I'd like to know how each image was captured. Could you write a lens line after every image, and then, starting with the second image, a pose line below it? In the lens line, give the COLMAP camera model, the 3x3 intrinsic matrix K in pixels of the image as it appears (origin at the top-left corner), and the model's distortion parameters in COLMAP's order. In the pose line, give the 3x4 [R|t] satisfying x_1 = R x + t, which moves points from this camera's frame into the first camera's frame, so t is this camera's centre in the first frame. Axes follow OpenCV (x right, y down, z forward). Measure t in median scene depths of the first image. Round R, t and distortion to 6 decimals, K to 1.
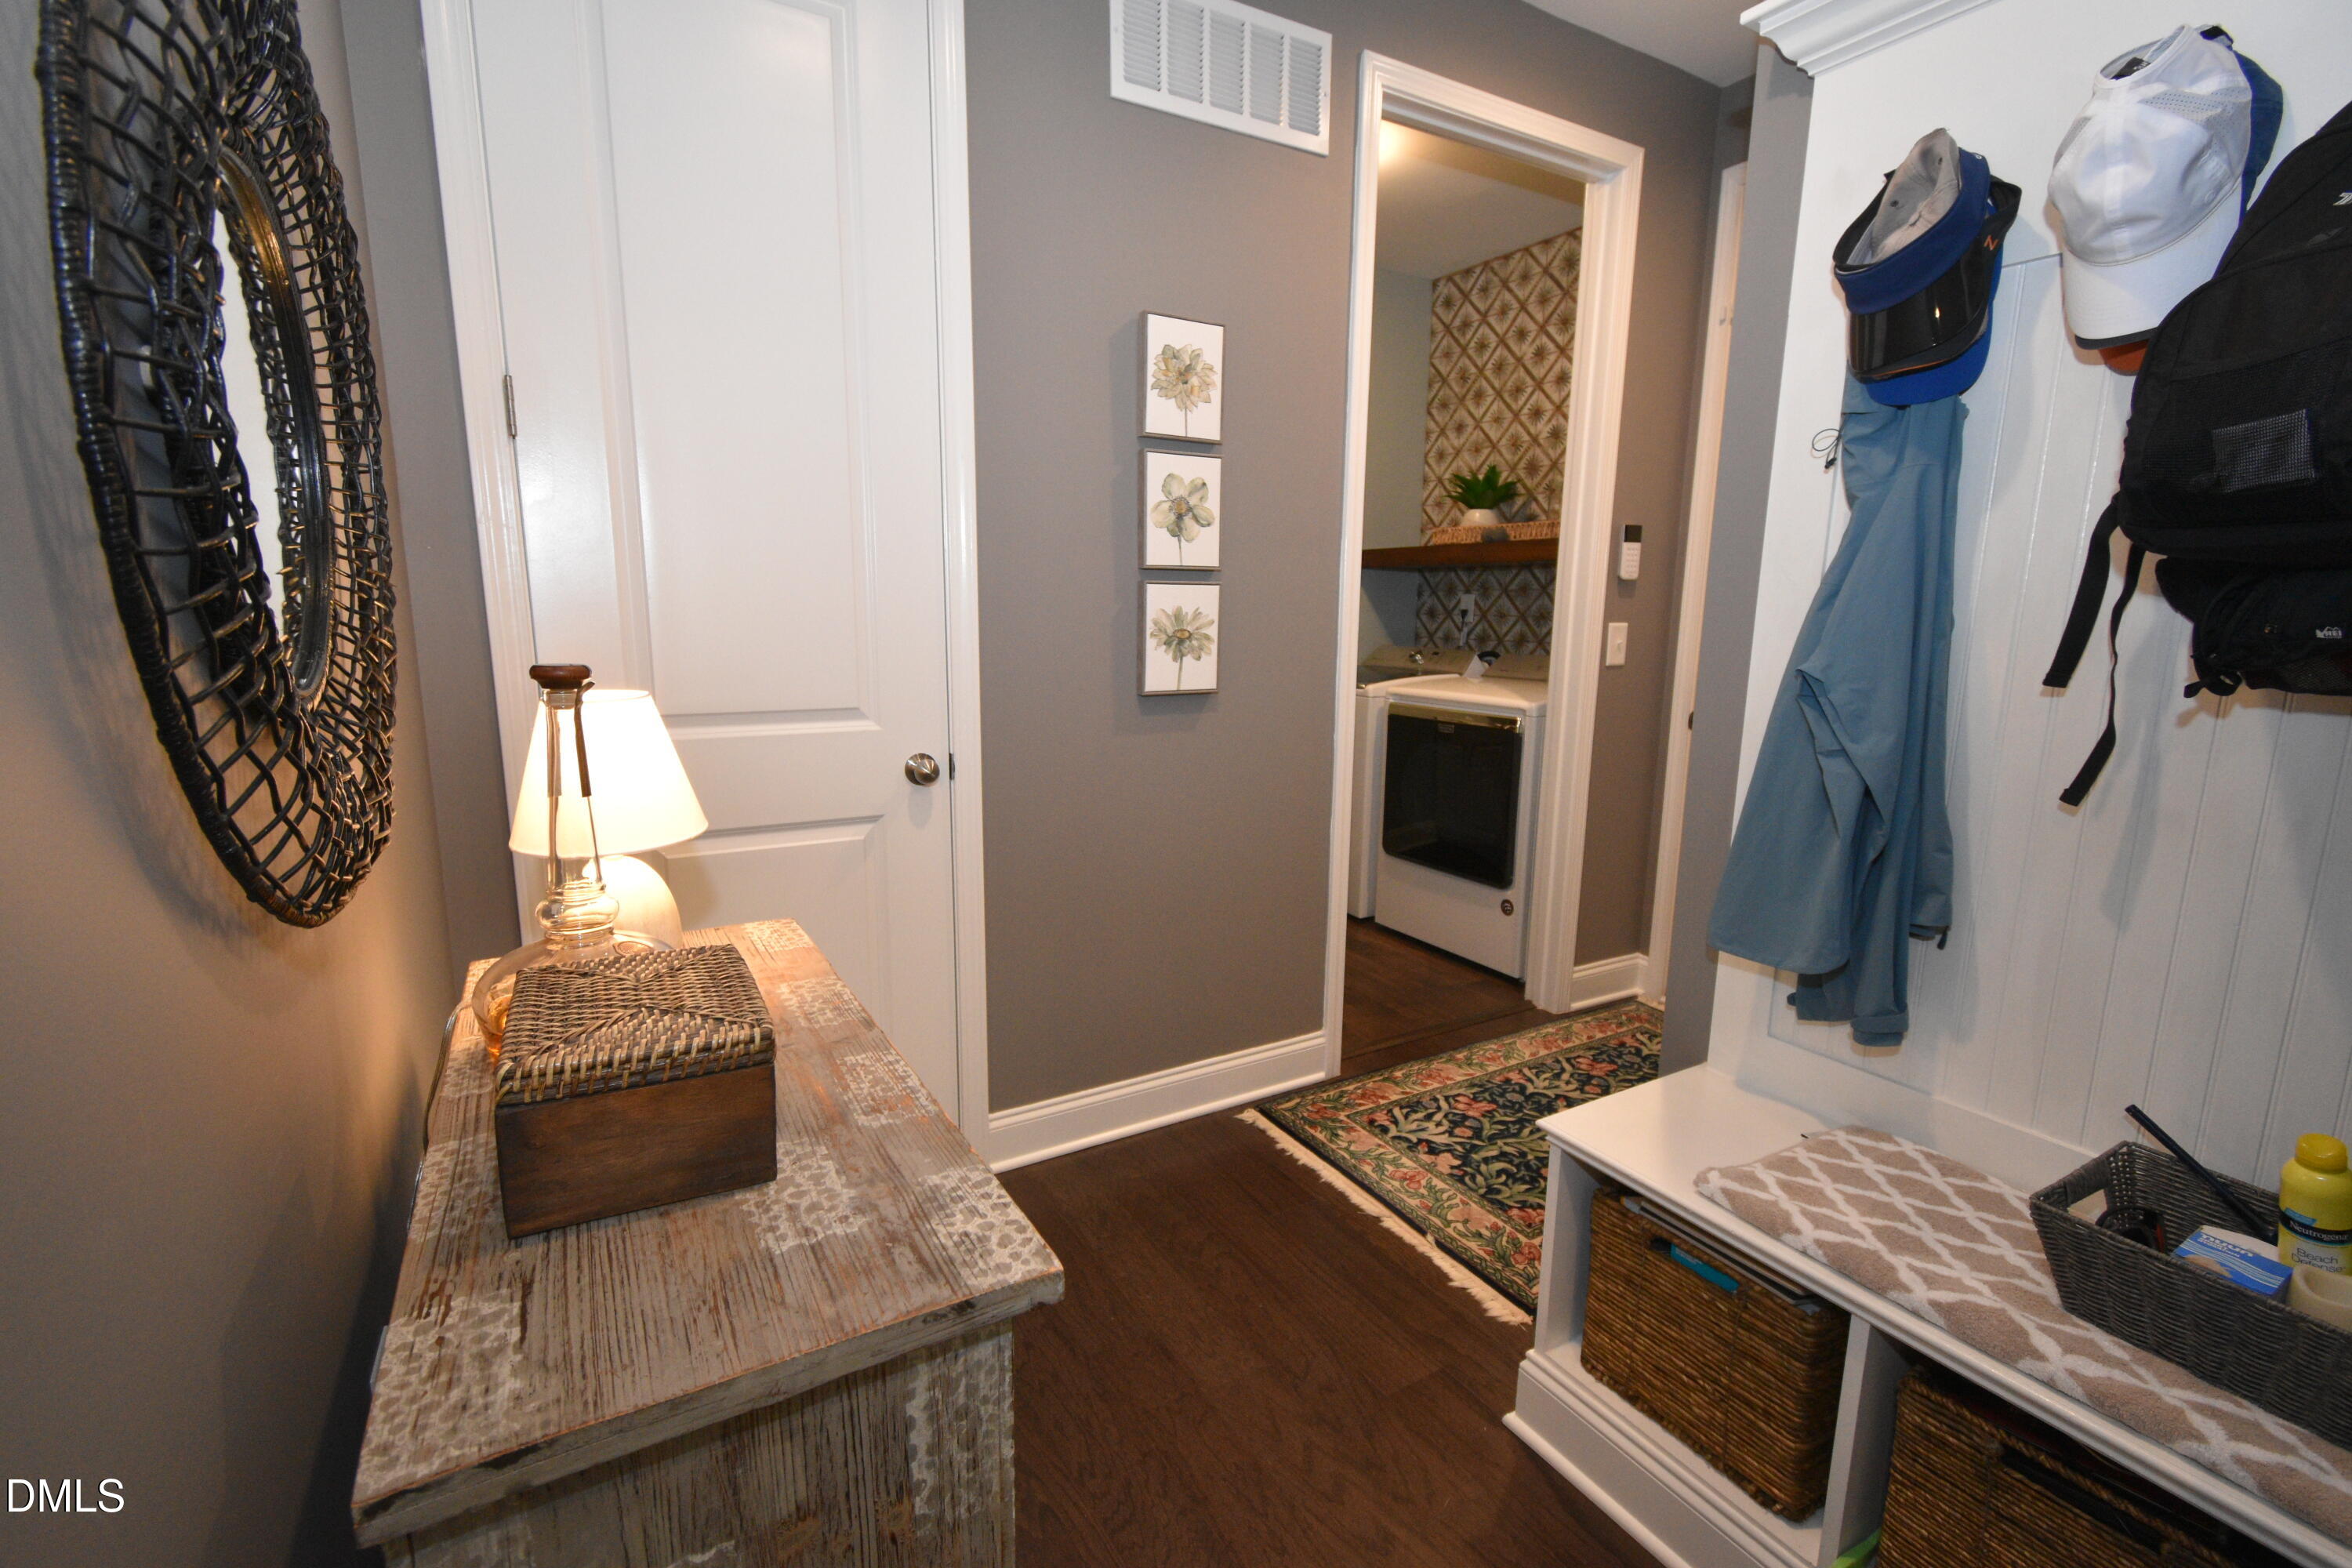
lens RADIAL K [[1035.2, 0, 1172.6], [0, 1035.2, 780.6], [0, 0, 1]] dist [0.010021, -0.003985]
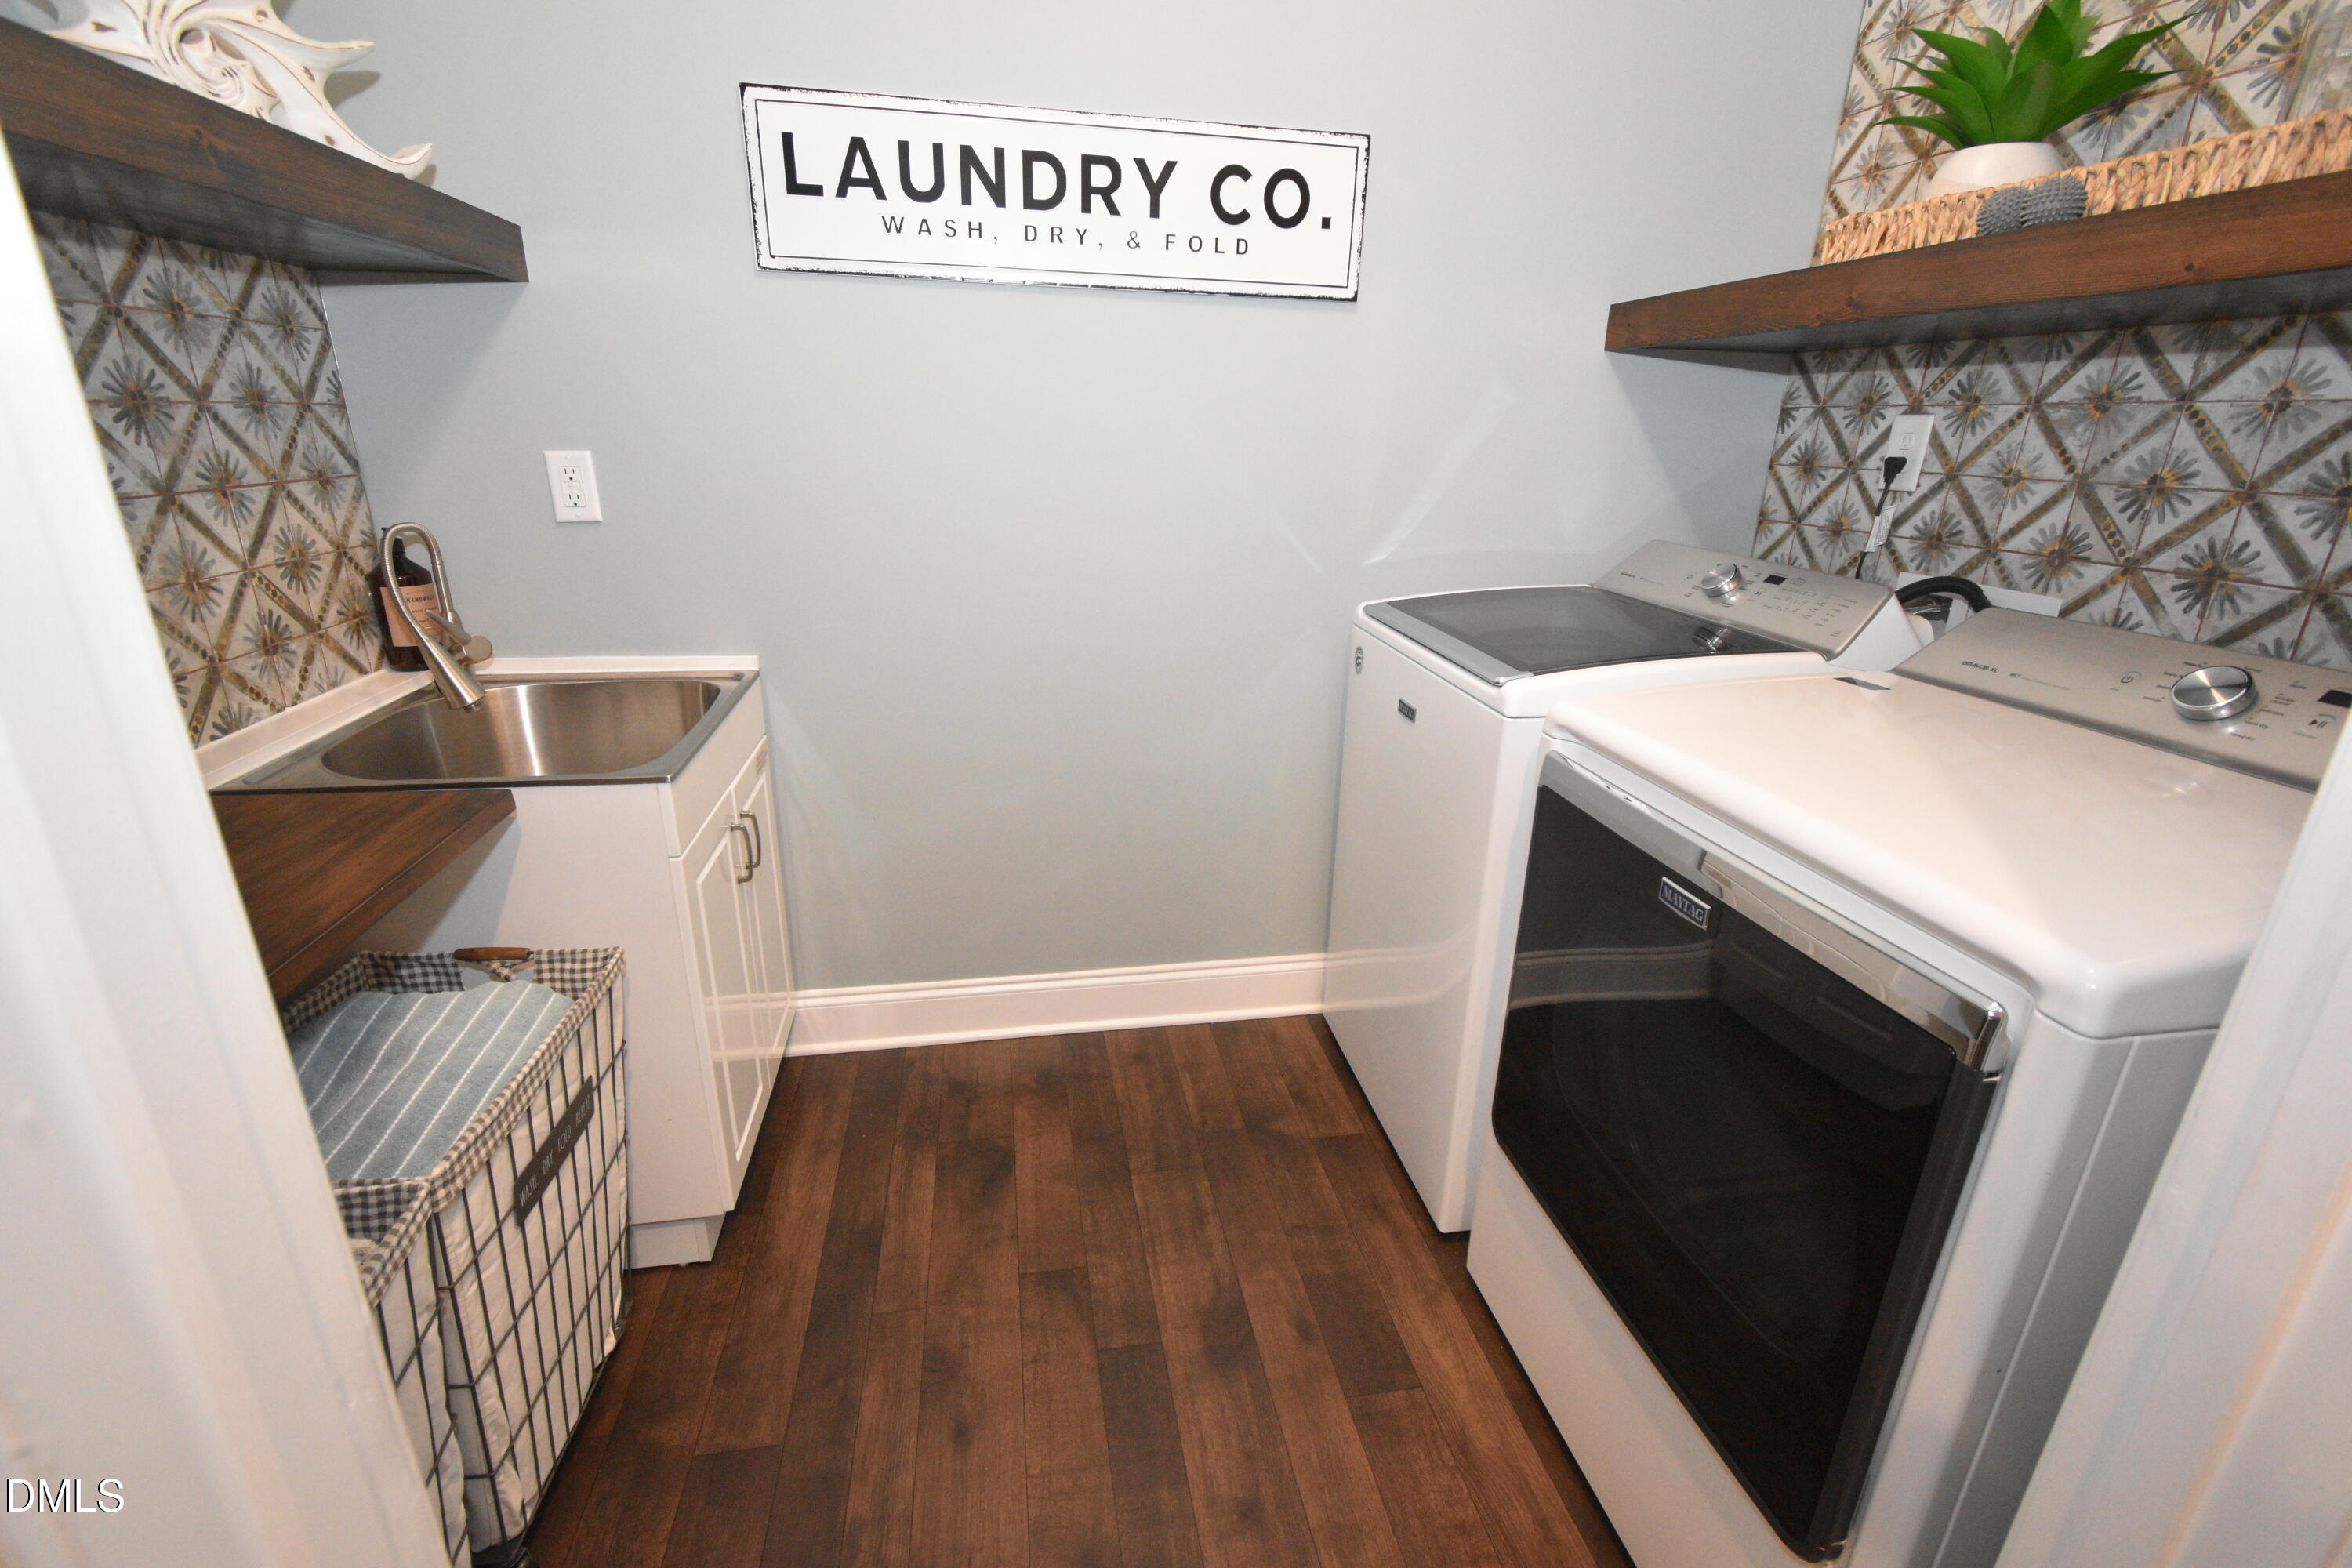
lens RADIAL K [[1035.2, 0, 1173.4], [0, 1035.2, 774.2], [0, 0, 1]] dist [0.010021, -0.003985]
pose [[0.936261, 0.128389, -0.327005, 0.173587], [-0.078496, 0.983747, 0.161493, -0.091706], [0.342424, -0.125531, 0.931122, 0.540597]]
